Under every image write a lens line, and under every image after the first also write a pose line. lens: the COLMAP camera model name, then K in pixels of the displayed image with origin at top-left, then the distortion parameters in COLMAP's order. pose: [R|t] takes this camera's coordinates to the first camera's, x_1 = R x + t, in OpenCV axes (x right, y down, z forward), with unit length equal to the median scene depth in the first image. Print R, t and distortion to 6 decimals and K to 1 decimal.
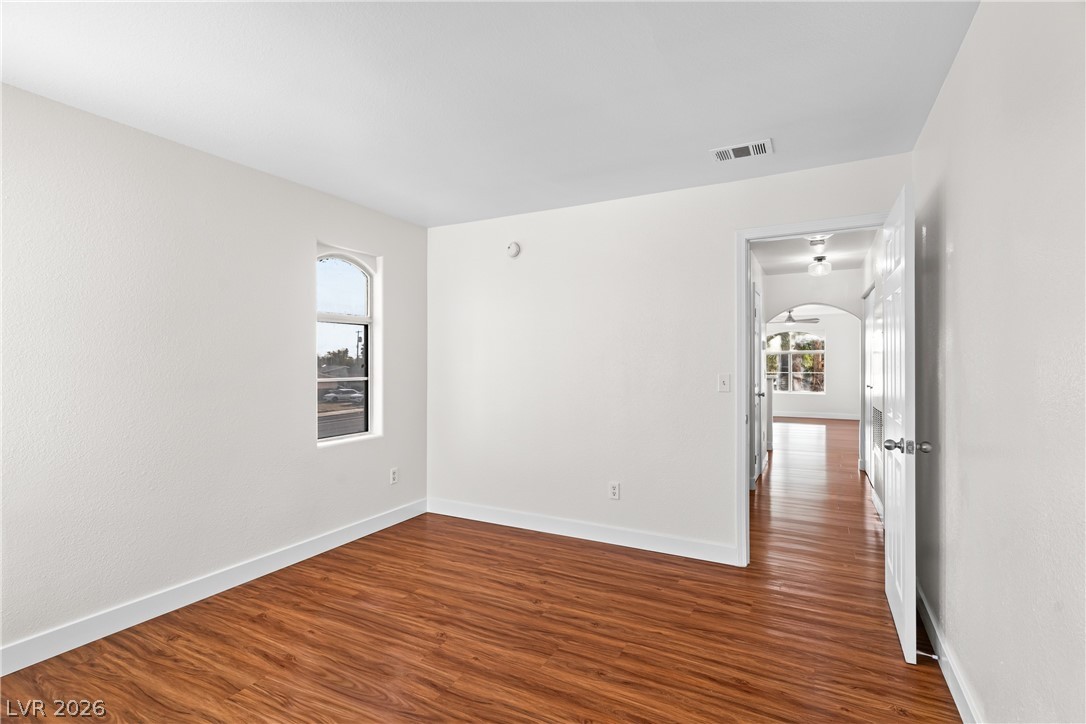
lens RADIAL K [[515.8, 0, 547.9], [0, 515.8, 361.9], [0, 0, 1]] dist [0.002797, -0.000308]
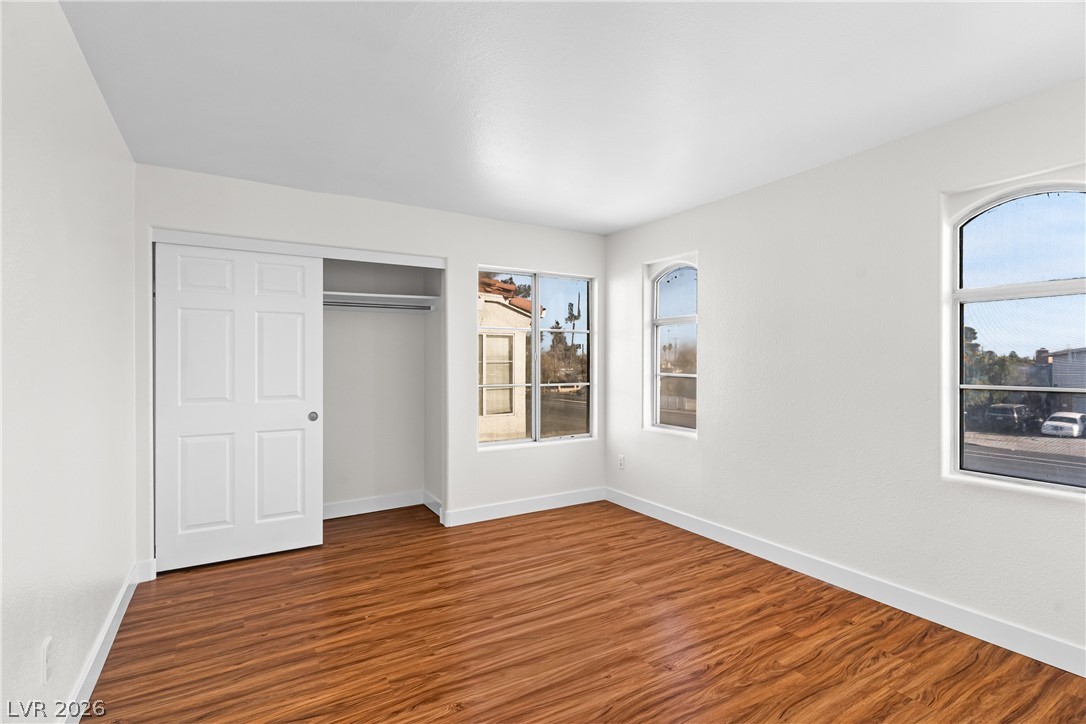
lens RADIAL K [[515.8, 0, 547.2], [0, 515.8, 363.0], [0, 0, 1]] dist [0.002797, -0.000308]
pose [[-0.514265, 0.005438, -0.857614, 0.584607], [0.001161, 0.999983, 0.005645, -0.002371], [0.857631, 0.001907, -0.514262, 1.125997]]
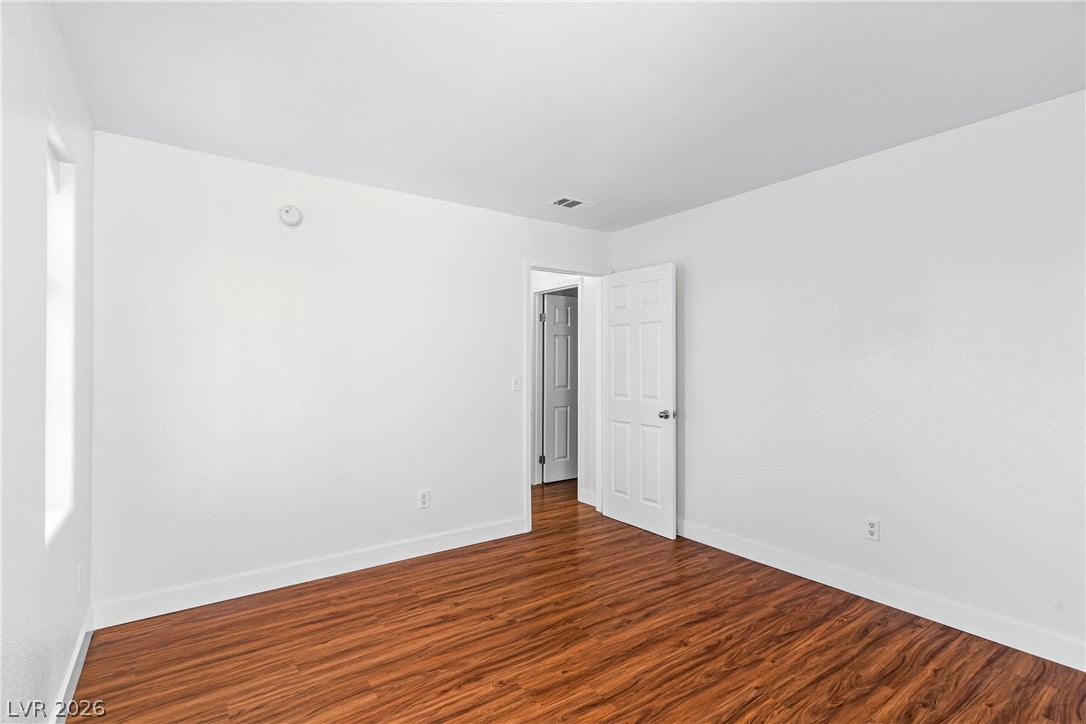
lens RADIAL K [[515.8, 0, 544.7], [0, 515.8, 362.0], [0, 0, 1]] dist [0.002797, -0.000308]
pose [[0.452869, 0.004850, 0.891564, -0.828976], [0.000156, 0.999985, -0.005519, -0.000636], [-0.891577, 0.002638, 0.452861, 0.481793]]
